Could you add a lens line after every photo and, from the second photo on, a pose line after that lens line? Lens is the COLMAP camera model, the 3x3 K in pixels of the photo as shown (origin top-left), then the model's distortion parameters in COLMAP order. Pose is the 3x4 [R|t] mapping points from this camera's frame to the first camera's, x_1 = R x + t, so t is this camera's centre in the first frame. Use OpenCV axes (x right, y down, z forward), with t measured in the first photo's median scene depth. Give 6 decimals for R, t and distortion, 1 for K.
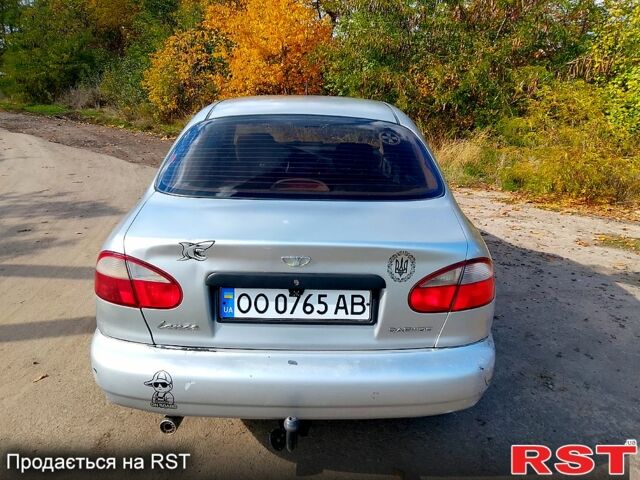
lens RADIAL K [[482.9, 0, 315.1], [0, 482.9, 240.4], [0, 0, 1]] dist [-0.000209, -0.010217]
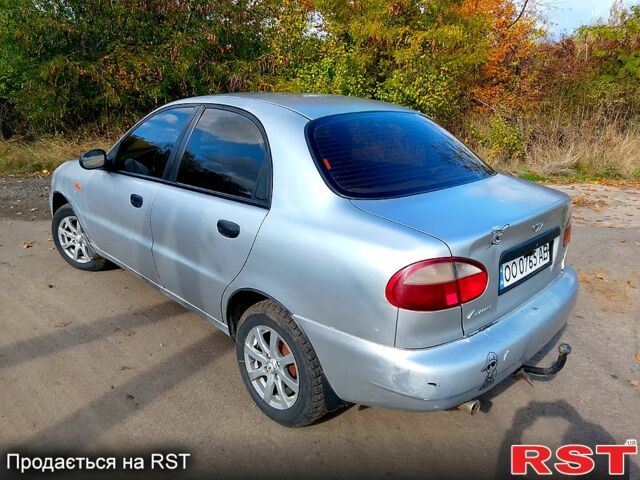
lens RADIAL K [[482.9, 0, 315.1], [0, 482.9, 240.4], [0, 0, 1]] dist [-0.000209, -0.010217]
pose [[0.722441, -0.223191, 0.654420, -0.189015], [0.210949, 0.972492, 0.098795, -0.024677], [-0.658468, 0.066675, 0.749650, 0.065207]]
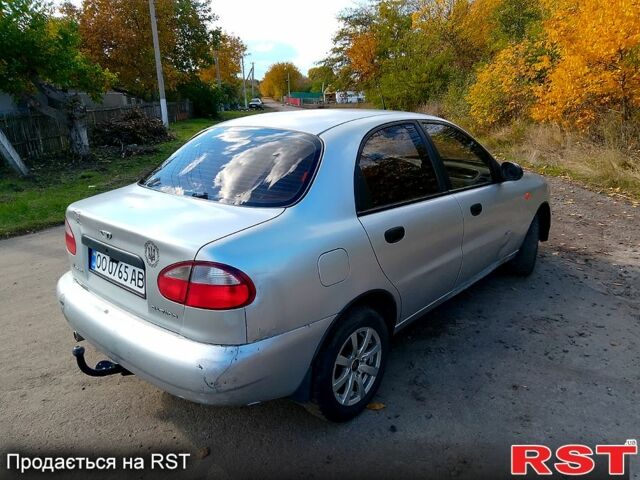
lens RADIAL K [[482.9, 0, 315.1], [0, 482.9, 240.4], [0, 0, 1]] dist [-0.000209, -0.010217]
pose [[0.740694, 0.157090, -0.653219, 0.192643], [-0.174470, 0.983899, 0.038779, -0.014722], [0.648793, 0.085243, 0.756176, 0.055434]]
